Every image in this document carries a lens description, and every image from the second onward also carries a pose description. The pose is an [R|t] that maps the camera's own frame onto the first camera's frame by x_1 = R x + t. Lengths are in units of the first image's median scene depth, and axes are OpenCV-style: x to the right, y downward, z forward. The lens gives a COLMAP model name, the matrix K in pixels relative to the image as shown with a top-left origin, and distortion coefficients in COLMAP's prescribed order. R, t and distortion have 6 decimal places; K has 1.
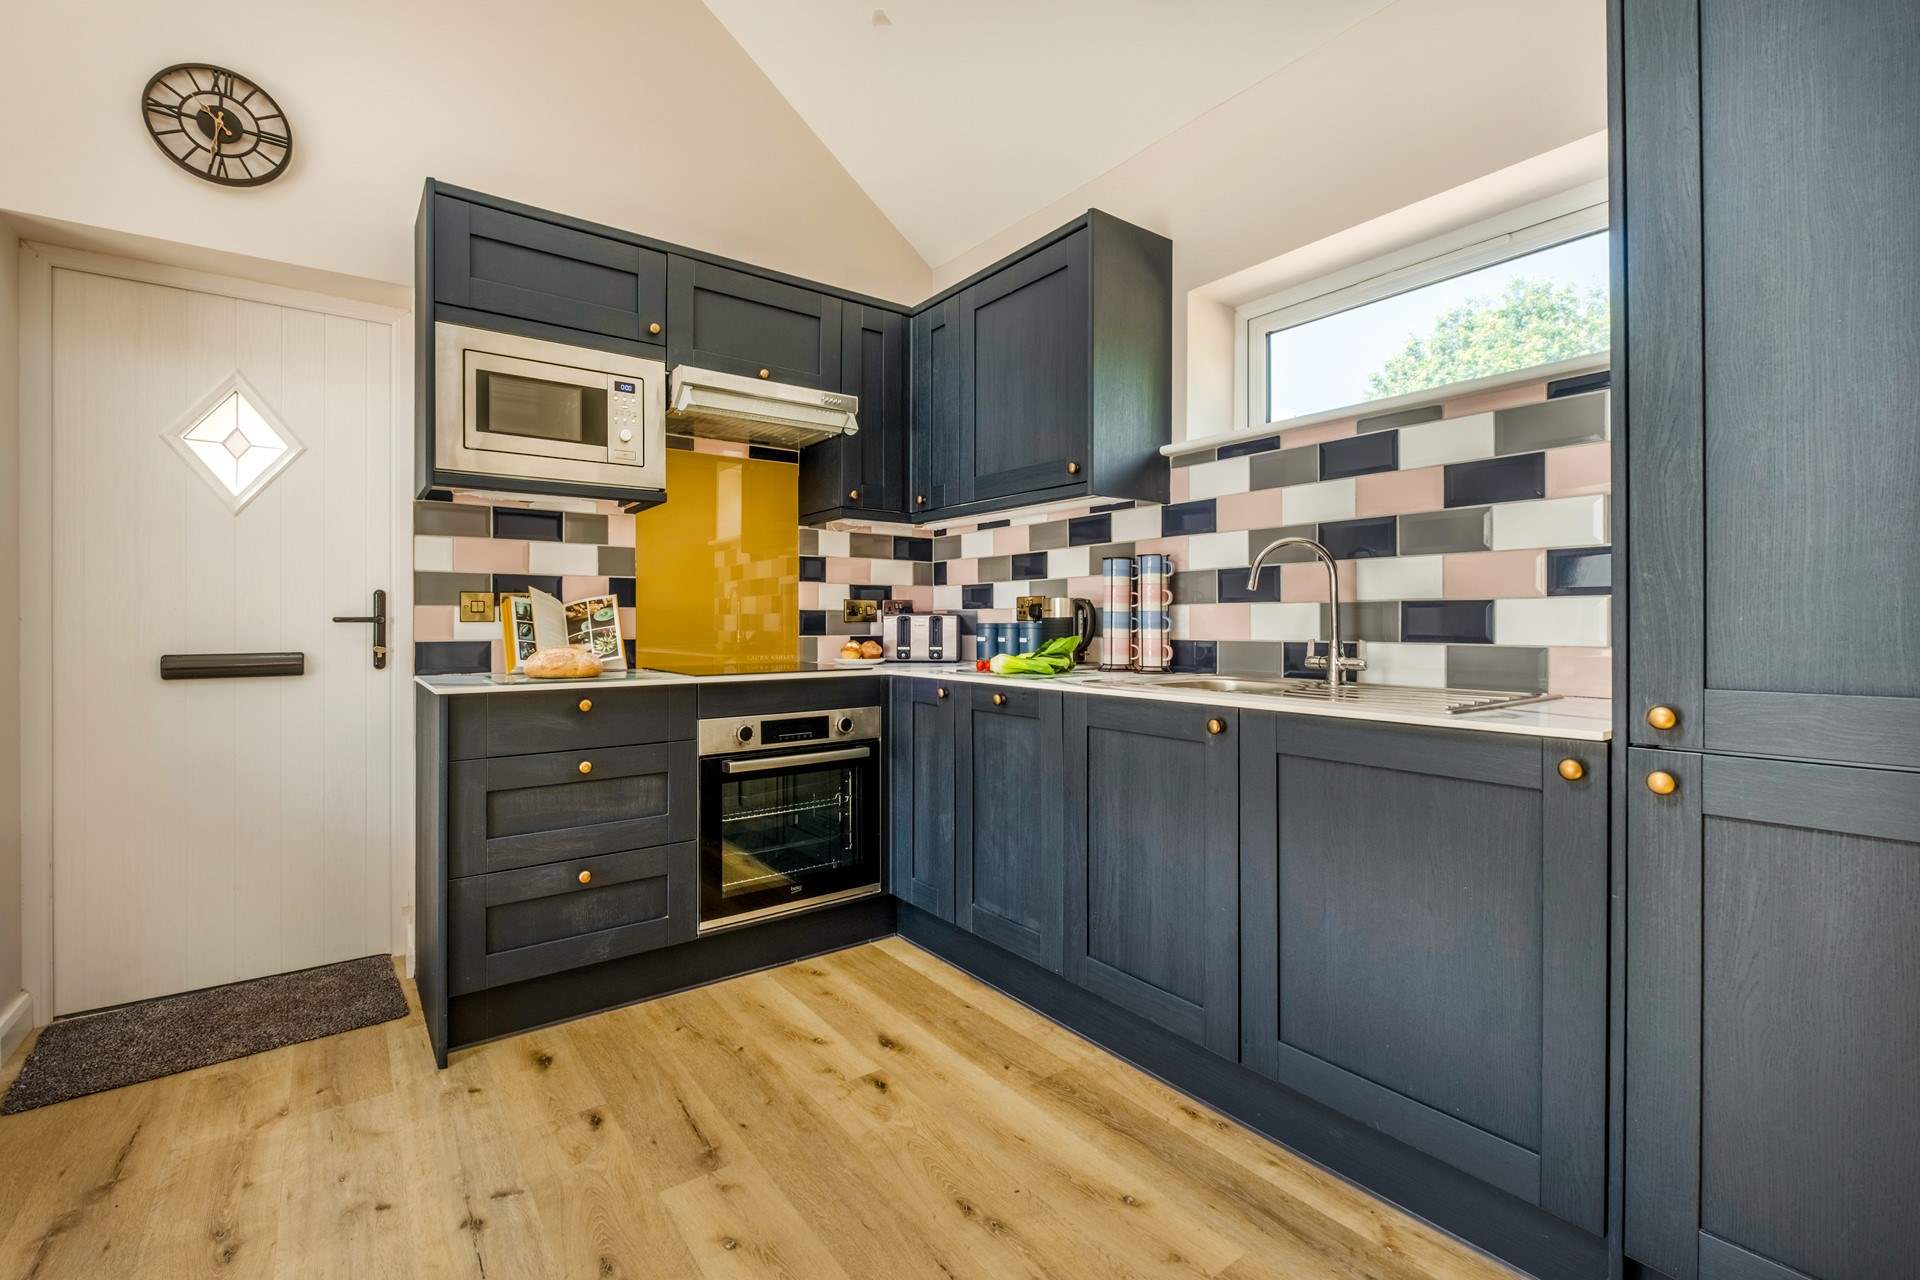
lens RADIAL K [[828.2, 0, 957.4], [0, 828.2, 621.3], [0, 0, 1]] dist [-0.000457, -0.000771]
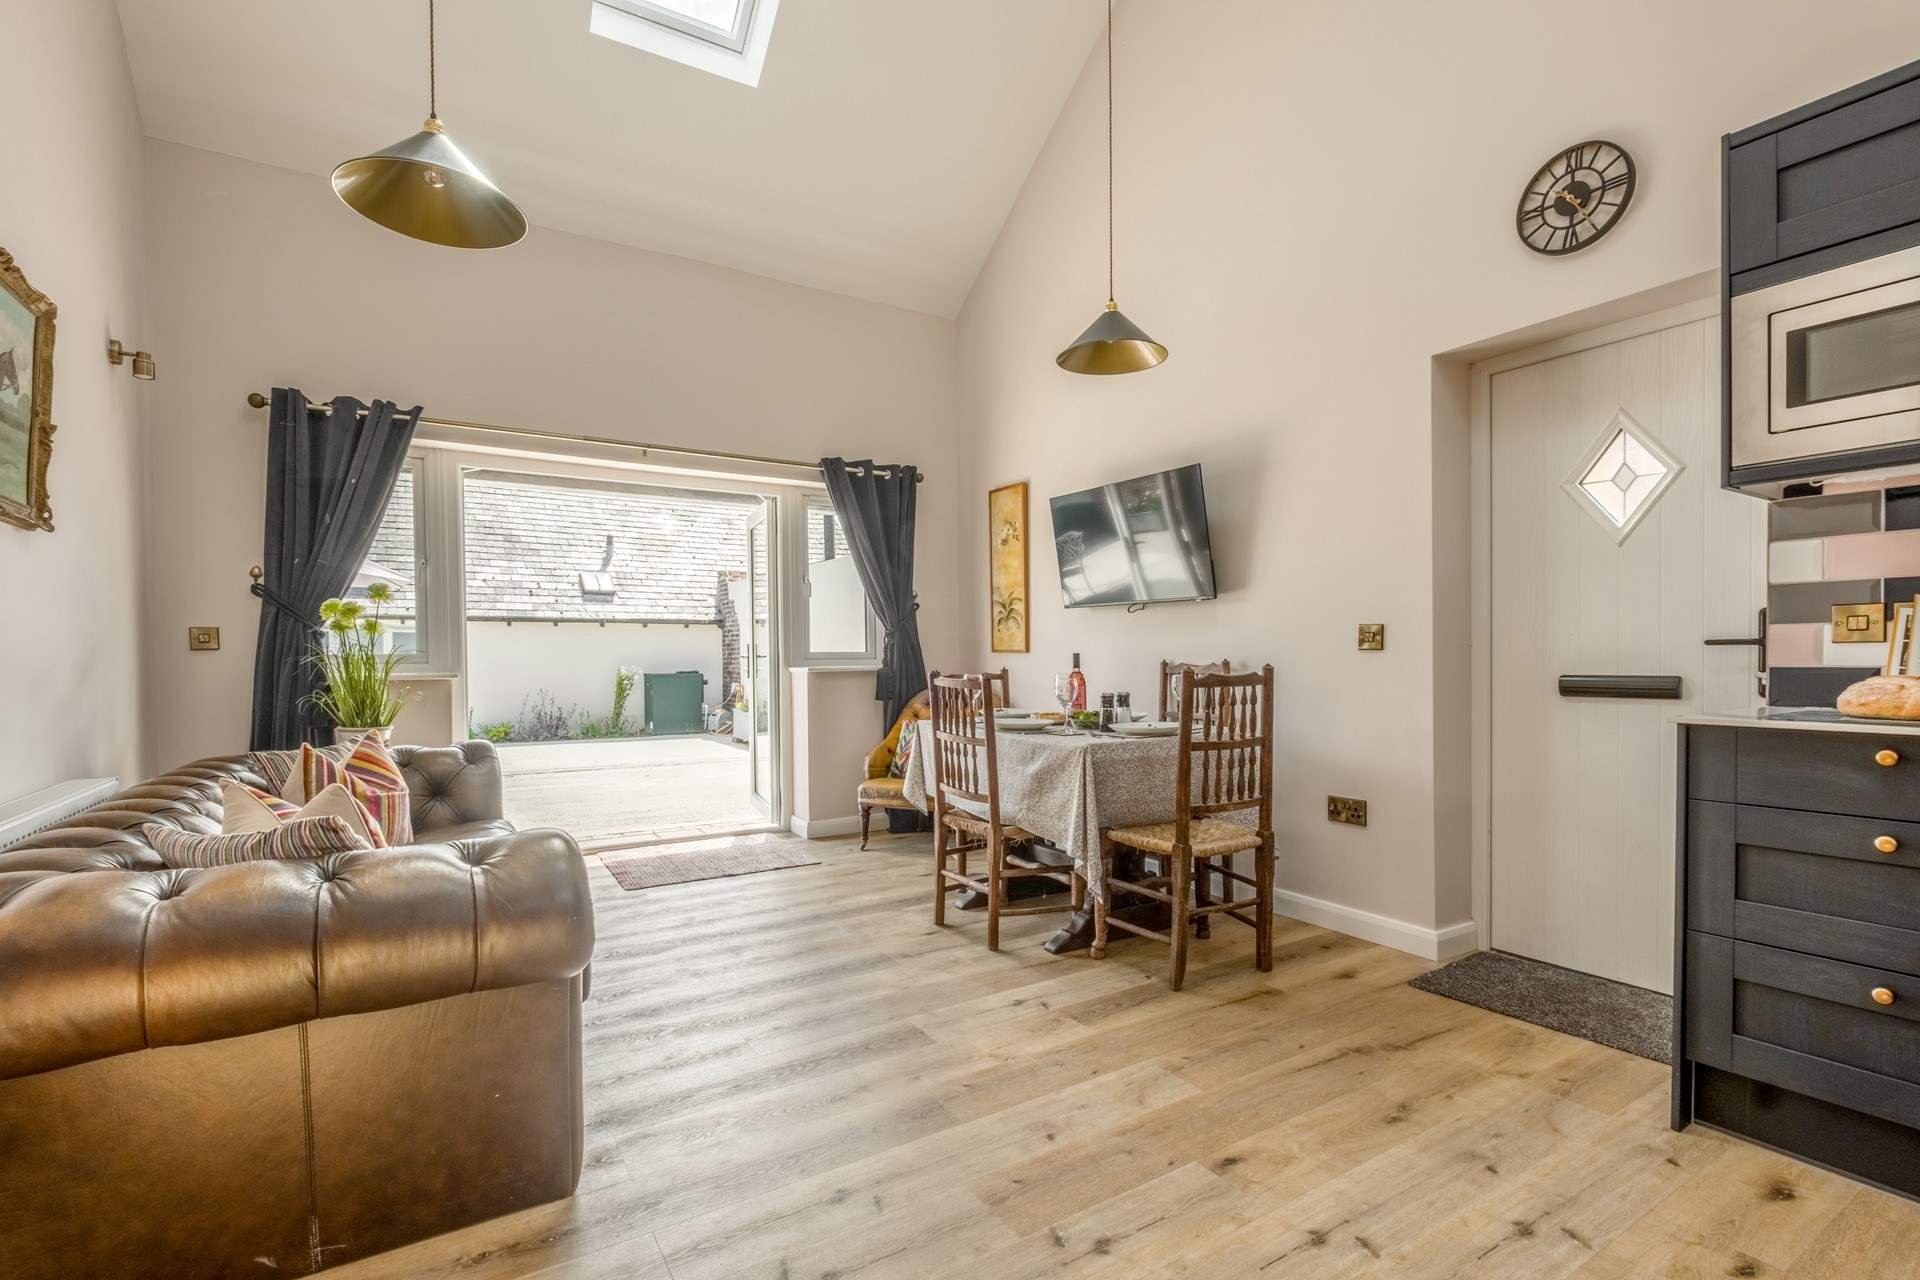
lens RADIAL K [[900.5, 0, 959.0], [0, 900.5, 671.4], [0, 0, 1]] dist [-0.001523, -0.000135]
pose [[-0.075755, 0.018111, -0.996962, 0.385950], [0.010351, 0.999795, 0.017375, 0.005143], [0.997073, -0.009003, -0.075927, 0.263096]]
